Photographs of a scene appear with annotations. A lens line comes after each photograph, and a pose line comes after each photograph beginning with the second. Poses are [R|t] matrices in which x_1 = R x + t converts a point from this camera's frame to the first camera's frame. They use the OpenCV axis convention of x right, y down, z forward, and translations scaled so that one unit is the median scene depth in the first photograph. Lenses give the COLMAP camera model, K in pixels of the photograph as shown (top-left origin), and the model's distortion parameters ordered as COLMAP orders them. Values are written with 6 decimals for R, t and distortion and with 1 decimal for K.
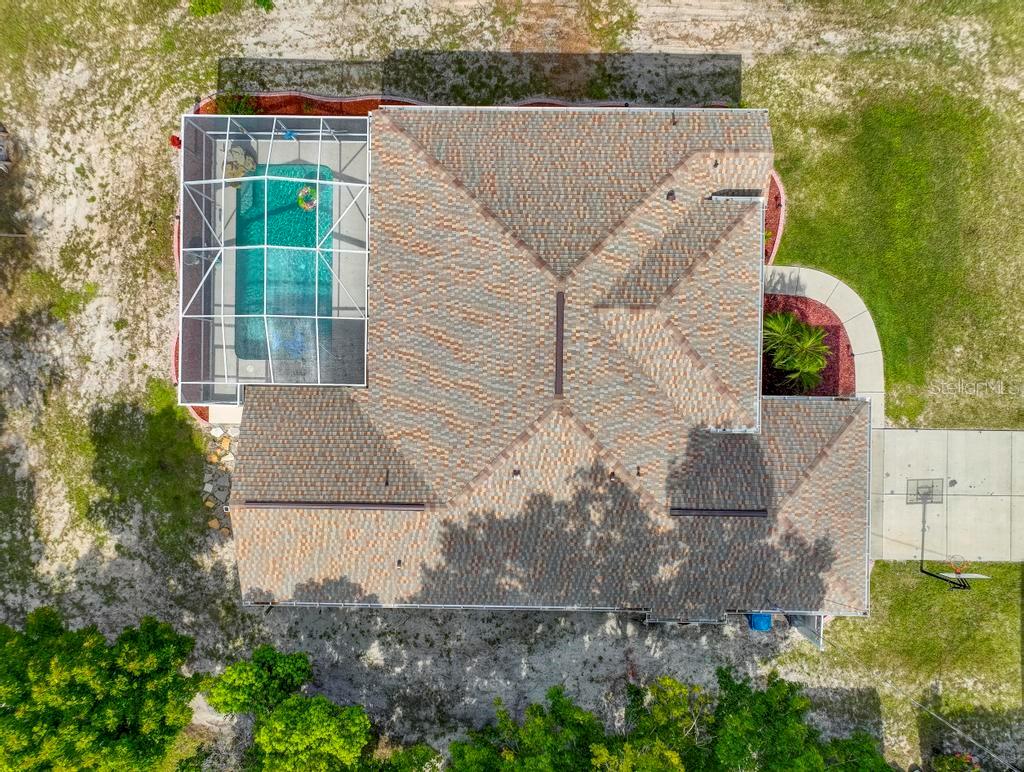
lens RADIAL K [[725.2, 0, 510.1], [0, 725.2, 374.1], [0, 0, 1]] dist [-0.004221, 0.023081]
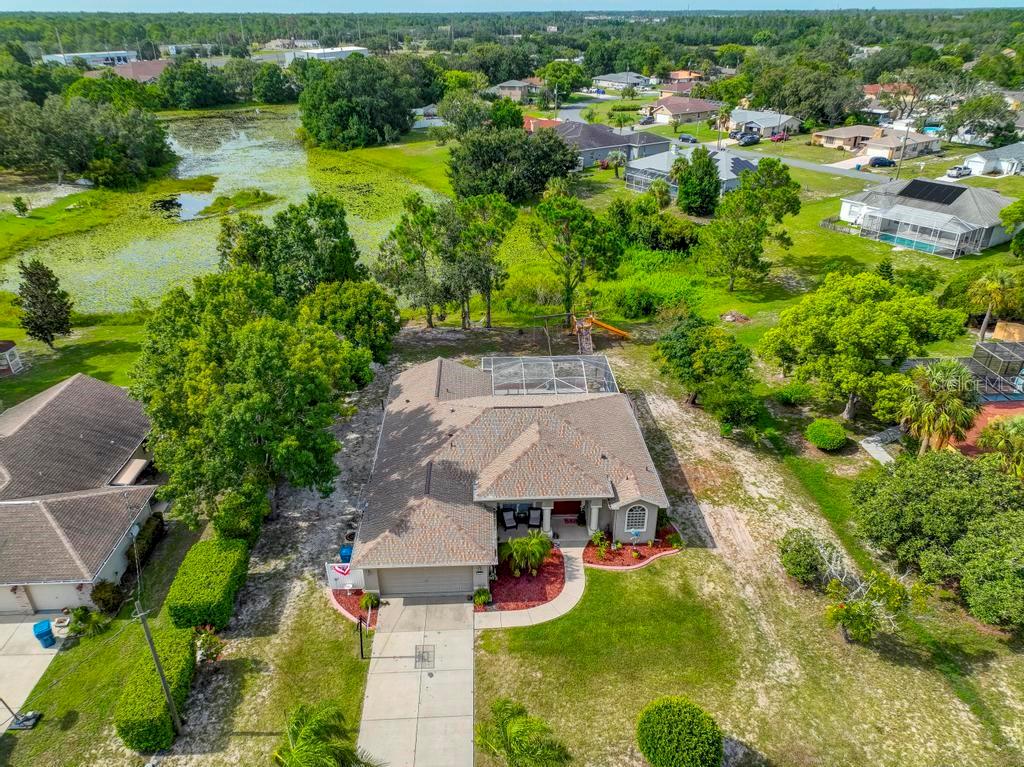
lens RADIAL K [[721.5, 0, 512.0], [0, 721.5, 383.5], [0, 0, 1]] dist [-0.006477, 0.023985]
pose [[0.059329, 0.466119, -0.882731, 1.457122], [-0.998225, 0.023126, -0.054880, 0.067192], [-0.005166, 0.884420, 0.466663, -0.014615]]
